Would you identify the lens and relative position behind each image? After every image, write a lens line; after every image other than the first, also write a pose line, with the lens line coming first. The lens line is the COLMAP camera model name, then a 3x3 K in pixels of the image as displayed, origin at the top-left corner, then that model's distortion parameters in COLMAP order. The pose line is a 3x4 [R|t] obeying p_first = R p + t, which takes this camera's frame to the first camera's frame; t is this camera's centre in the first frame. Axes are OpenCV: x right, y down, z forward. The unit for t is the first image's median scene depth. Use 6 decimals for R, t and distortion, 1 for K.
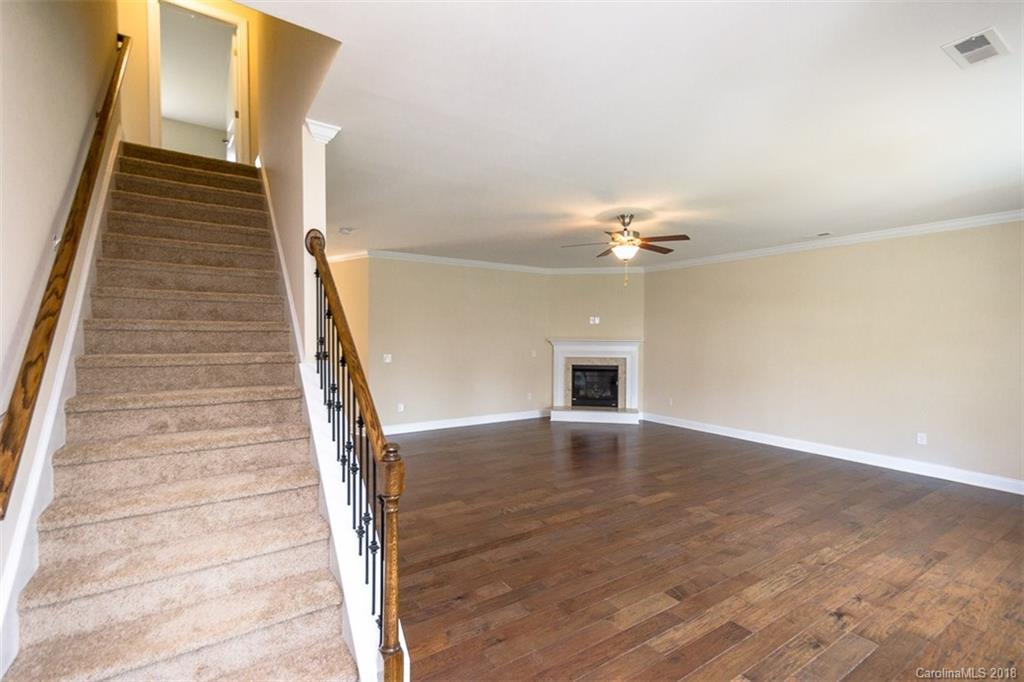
lens RADIAL K [[463.3, 0, 512.3], [0, 463.3, 348.9], [0, 0, 1]] dist [0.002676, 0.001127]
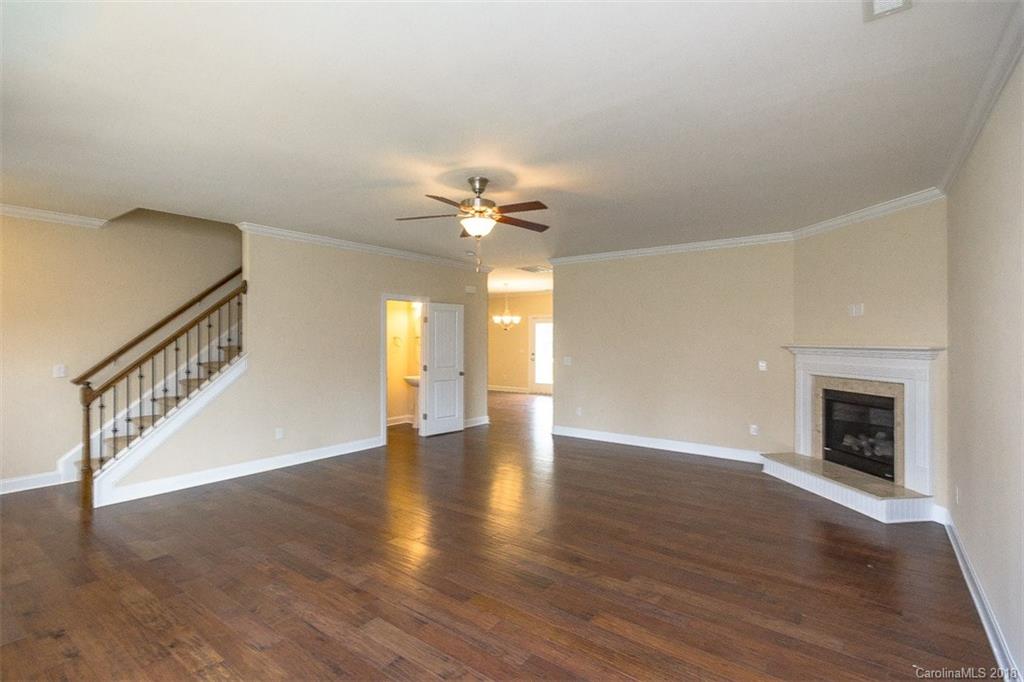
lens RADIAL K [[472.1, 0, 517.3], [0, 472.1, 343.3], [0, 0, 1]] dist [-0.001357, -0.000037]
pose [[0.354881, 0.005829, -0.934893, 0.948361], [-0.028788, 0.999574, -0.004696, -0.015416], [0.934468, 0.028581, 0.354898, 0.750230]]
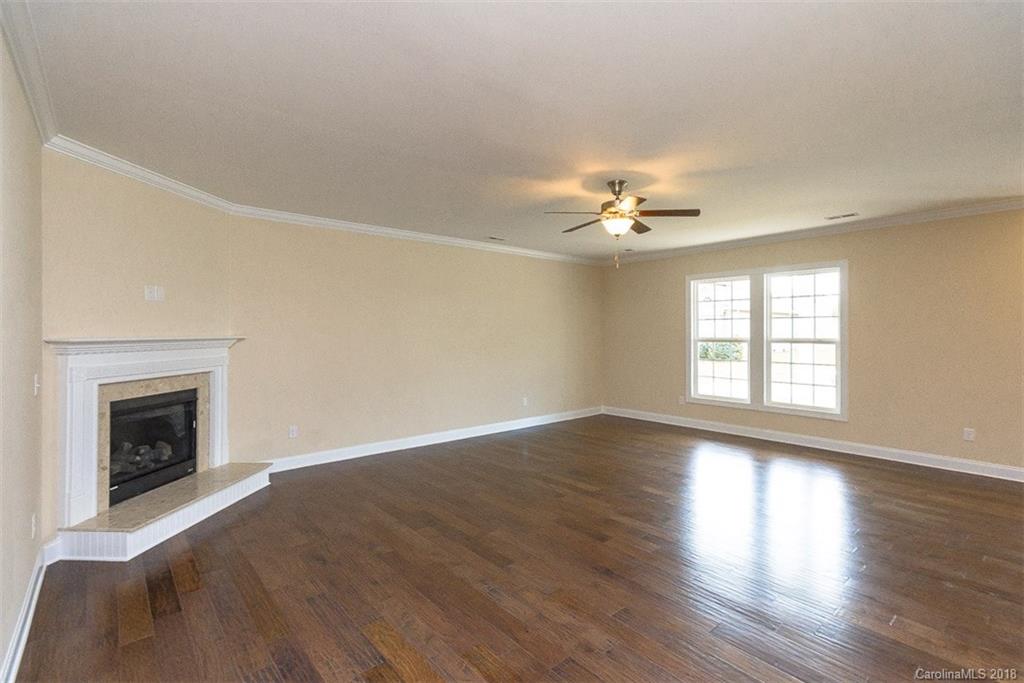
lens RADIAL K [[482.8, 0, 513.6], [0, 482.8, 326.3], [0, 0, 1]] dist [-0.000187, 0.000001]
pose [[-0.127087, 0.004623, 0.991881, -0.563328], [0.030625, 0.999531, -0.000735, -0.034773], [-0.991419, 0.030283, -0.127169, 1.235579]]
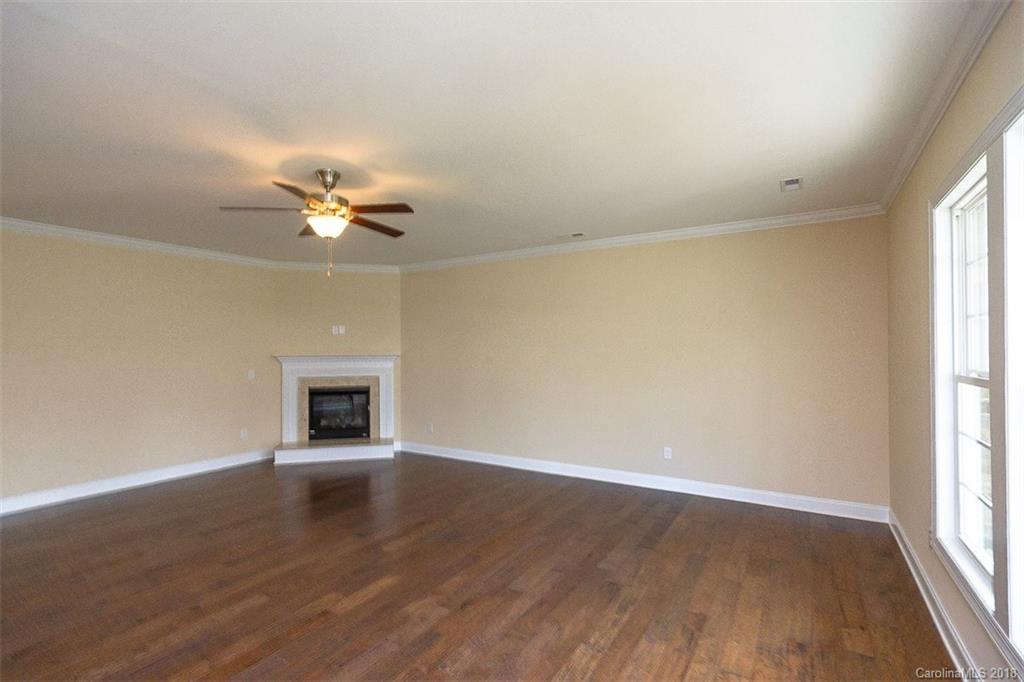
lens RADIAL K [[472.1, 0, 517.3], [0, 472.1, 343.3], [0, 0, 1]] dist [-0.001357, -0.000037]
pose [[0.904504, -0.003185, 0.426454, 0.188321], [0.020857, 0.999106, -0.036775, -0.004500], [-0.425956, 0.042158, 0.903761, 0.245690]]
